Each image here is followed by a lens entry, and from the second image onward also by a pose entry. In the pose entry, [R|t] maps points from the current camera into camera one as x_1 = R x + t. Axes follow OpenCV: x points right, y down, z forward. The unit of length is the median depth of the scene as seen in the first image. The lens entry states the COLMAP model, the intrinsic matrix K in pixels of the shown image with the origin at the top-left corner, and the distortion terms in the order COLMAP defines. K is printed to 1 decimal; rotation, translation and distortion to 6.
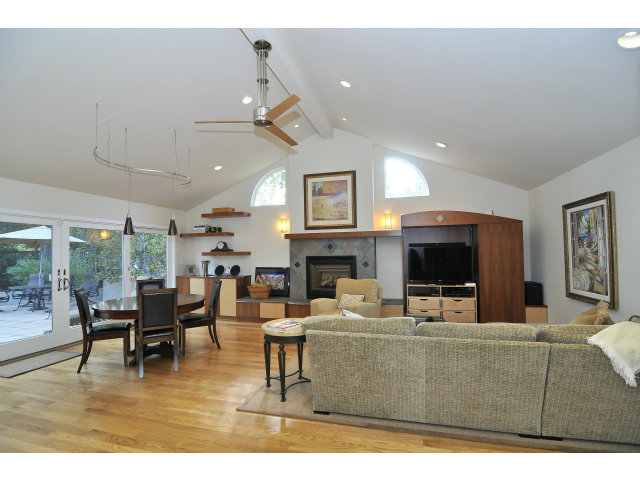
lens RADIAL K [[304.7, 0, 321.2], [0, 304.7, 245.8], [0, 0, 1]] dist [-0.002086, -0.016279]
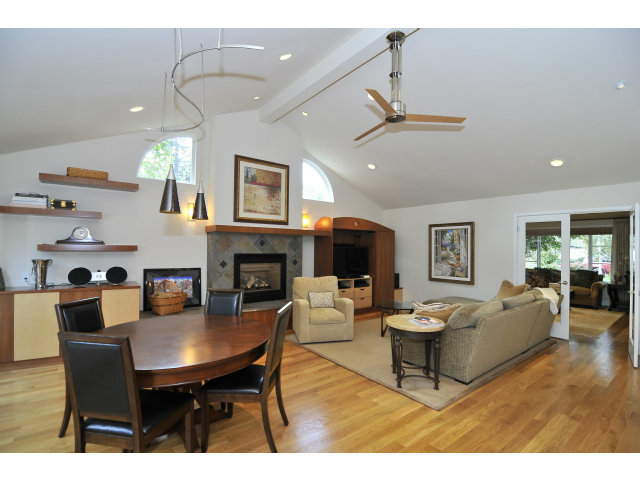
lens RADIAL K [[304.7, 0, 321.2], [0, 304.7, 245.8], [0, 0, 1]] dist [-0.002086, -0.016279]
pose [[0.601447, 0.027510, 0.798439, -0.583761], [-0.040221, 0.999182, -0.004128, 0.007148], [-0.797900, -0.029631, 0.602061, 0.321773]]
